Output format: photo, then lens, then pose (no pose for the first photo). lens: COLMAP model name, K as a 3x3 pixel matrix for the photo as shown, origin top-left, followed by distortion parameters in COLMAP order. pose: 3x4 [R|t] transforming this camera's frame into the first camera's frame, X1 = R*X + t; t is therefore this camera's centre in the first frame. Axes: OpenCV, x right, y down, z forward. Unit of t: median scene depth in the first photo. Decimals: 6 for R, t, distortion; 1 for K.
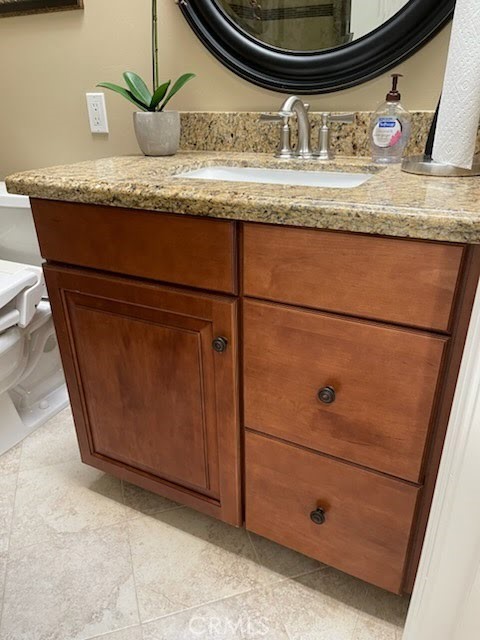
lens RADIAL K [[489.2, 0, 238.9], [0, 489.2, 319.7], [0, 0, 1]] dist [0.055179, -0.001421]
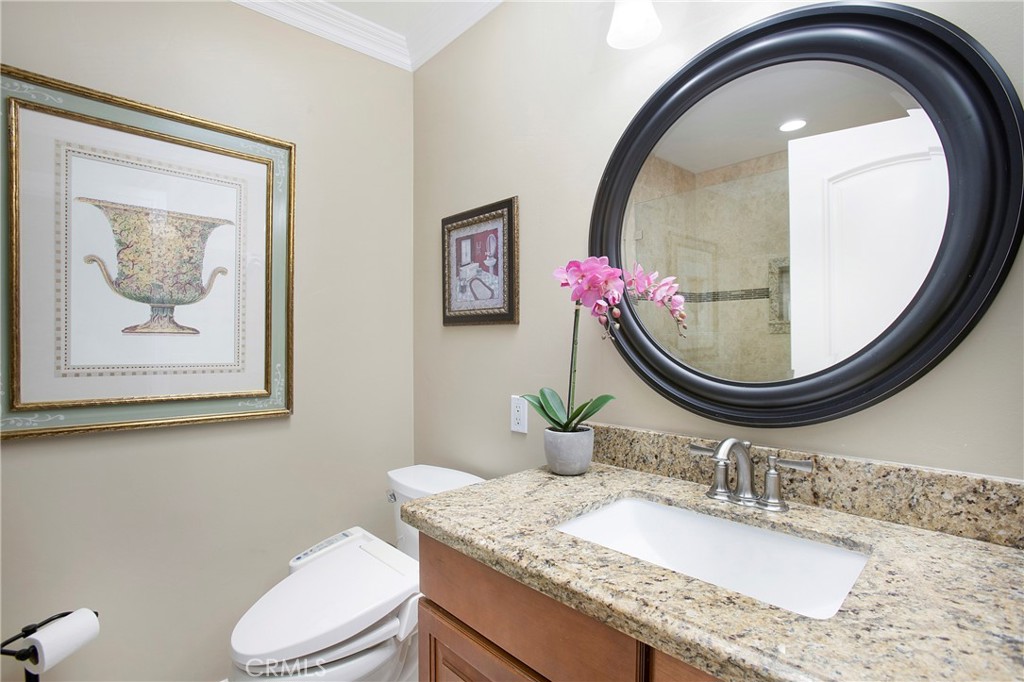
lens RADIAL K [[485.1, 0, 508.7], [0, 485.1, 345.3], [0, 0, 1]] dist [-0.025724, 0.014207]
pose [[0.944829, 0.030202, -0.326168, 0.015106], [-0.166896, 0.901186, -0.400012, -0.187391], [0.281857, 0.432379, 0.856508, 0.108839]]
